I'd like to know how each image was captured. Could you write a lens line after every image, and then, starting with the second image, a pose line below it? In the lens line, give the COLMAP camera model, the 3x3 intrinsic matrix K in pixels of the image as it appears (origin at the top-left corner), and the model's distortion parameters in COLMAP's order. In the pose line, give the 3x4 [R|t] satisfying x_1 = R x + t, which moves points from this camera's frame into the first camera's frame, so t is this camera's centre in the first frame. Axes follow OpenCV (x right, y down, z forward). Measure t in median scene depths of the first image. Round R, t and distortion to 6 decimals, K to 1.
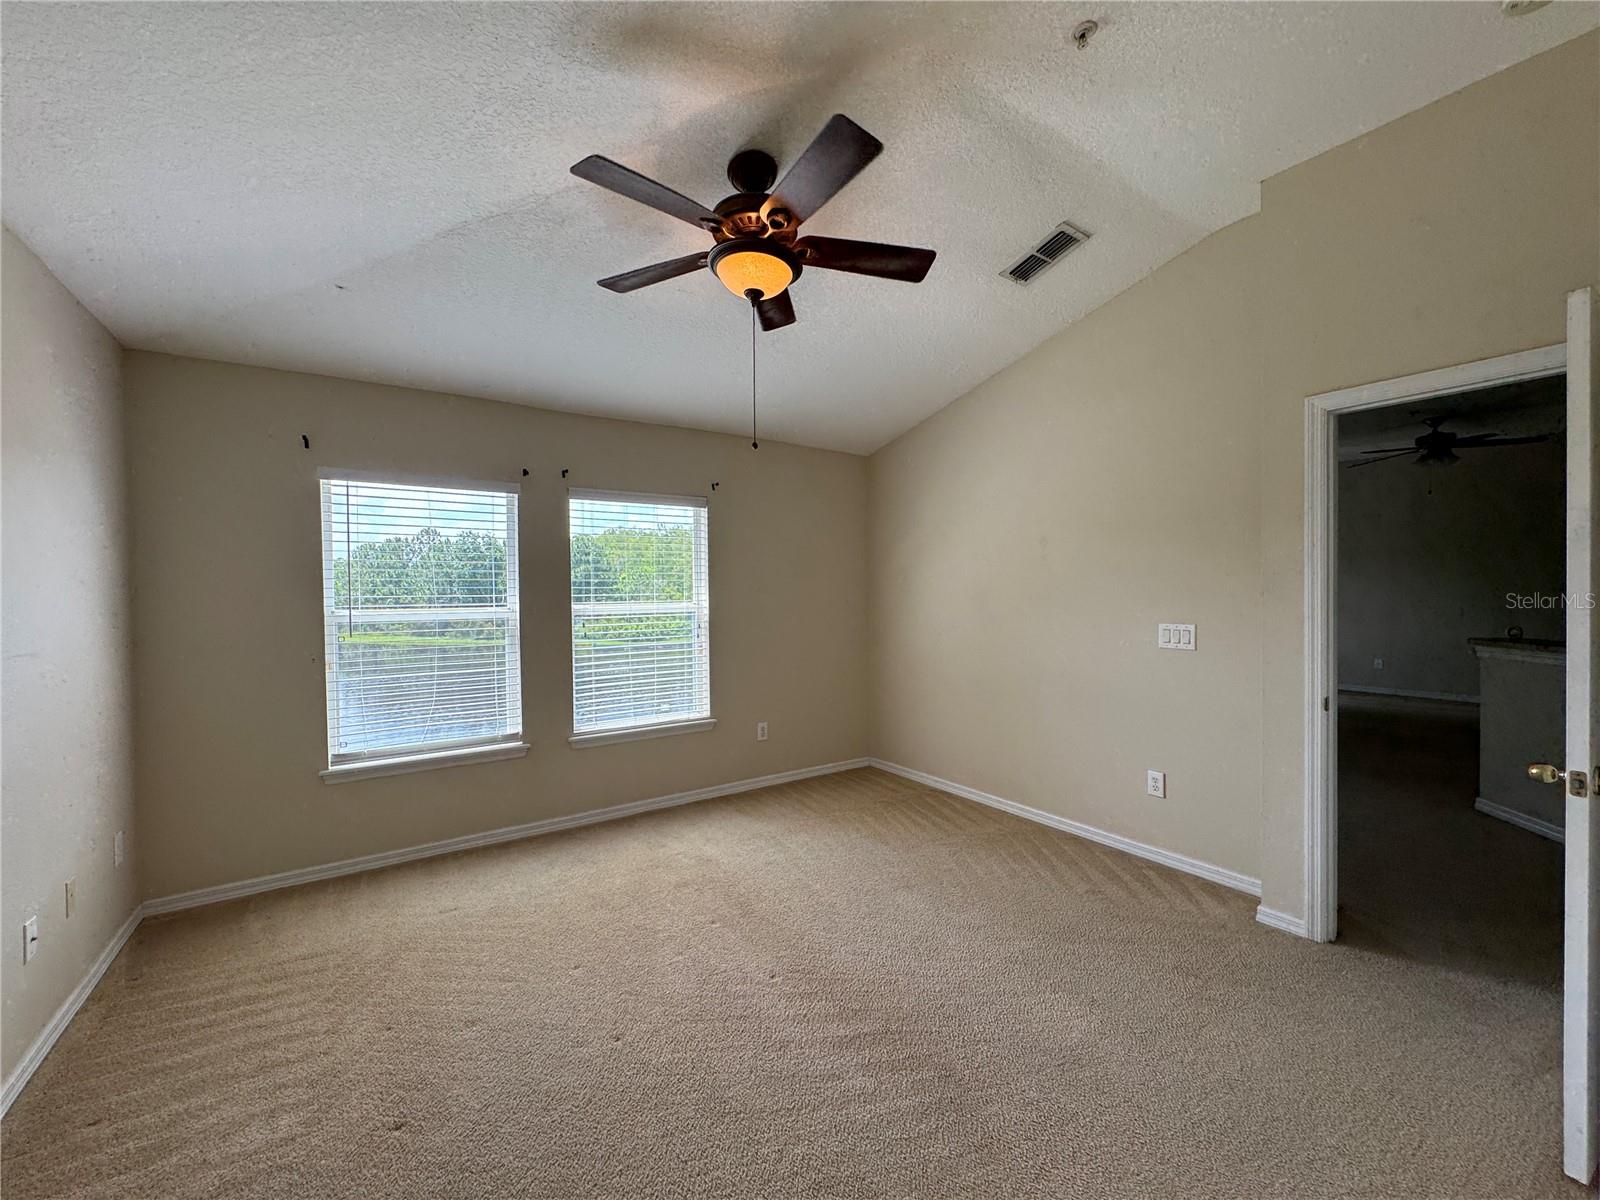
lens RADIAL K [[644.8, 0, 814.0], [0, 644.8, 595.4], [0, 0, 1]] dist [-0.003909, 0.001304]
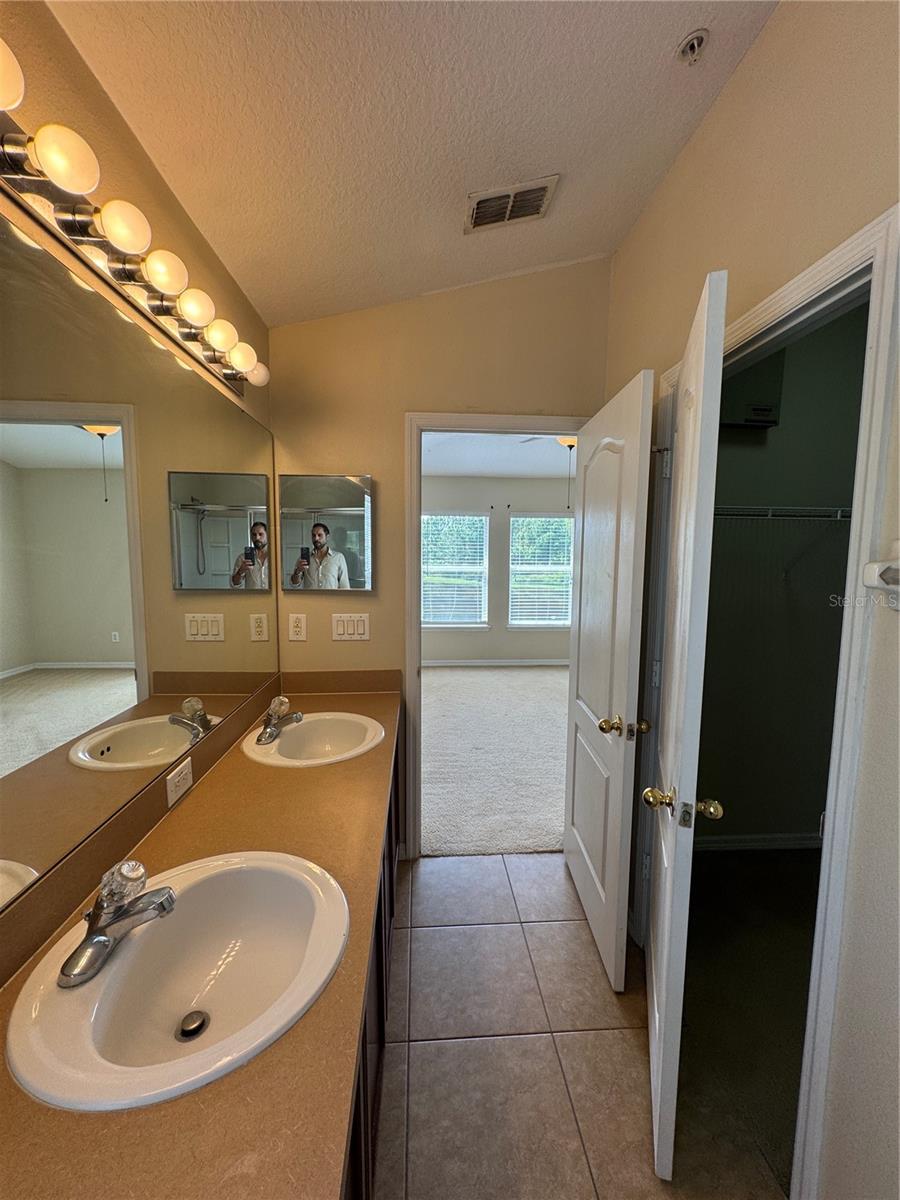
lens RADIAL K [[483.6, 0, 447.6], [0, 483.6, 599.3], [0, 0, 1]] dist [-0.003909, 0.001304]
pose [[0.853339, 0.067434, -0.516977, 0.320082], [-0.019174, 0.994988, 0.098135, -0.032303], [0.521004, -0.073830, 0.850355, -0.552906]]
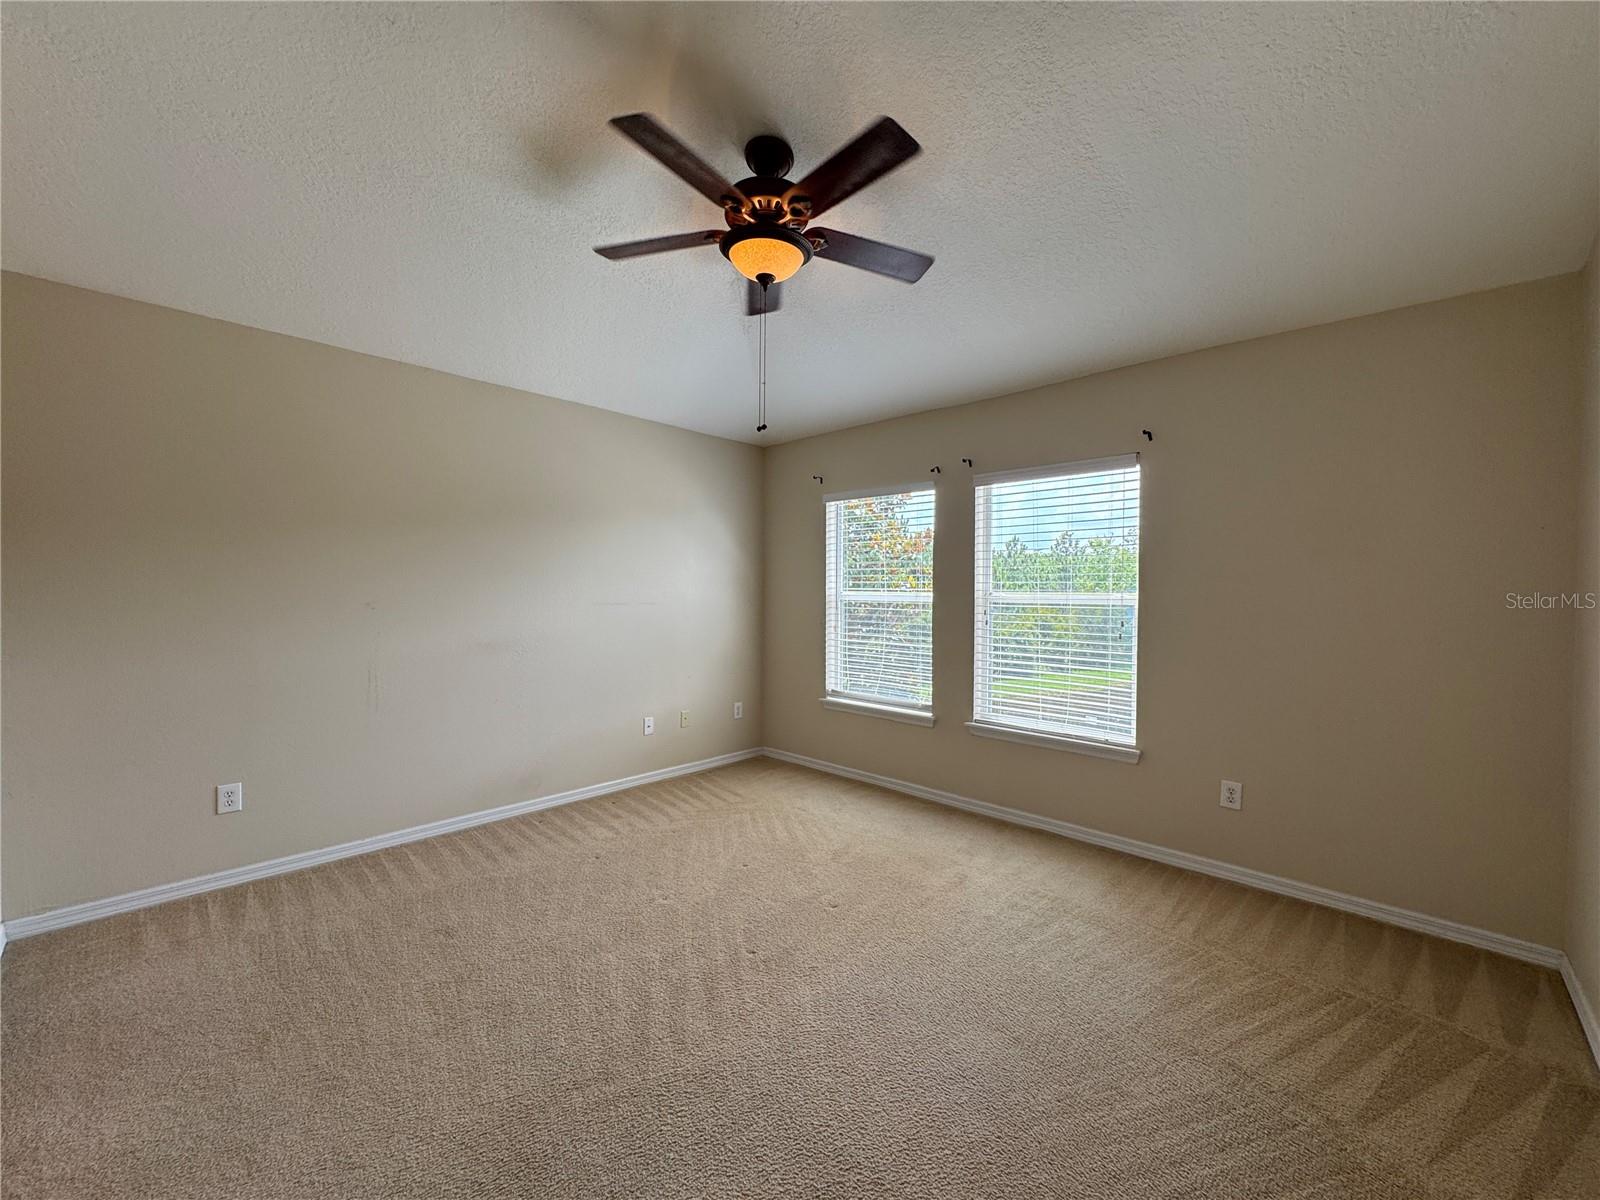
lens RADIAL K [[644.8, 0, 787.9], [0, 644.8, 599.5], [0, 0, 1]] dist [-0.003909, 0.001304]
pose [[0.175843, 0.019533, -0.984224, 0.597628], [-0.018767, 0.999688, 0.016487, 0.017511], [0.984239, 0.015572, 0.176155, 0.564975]]
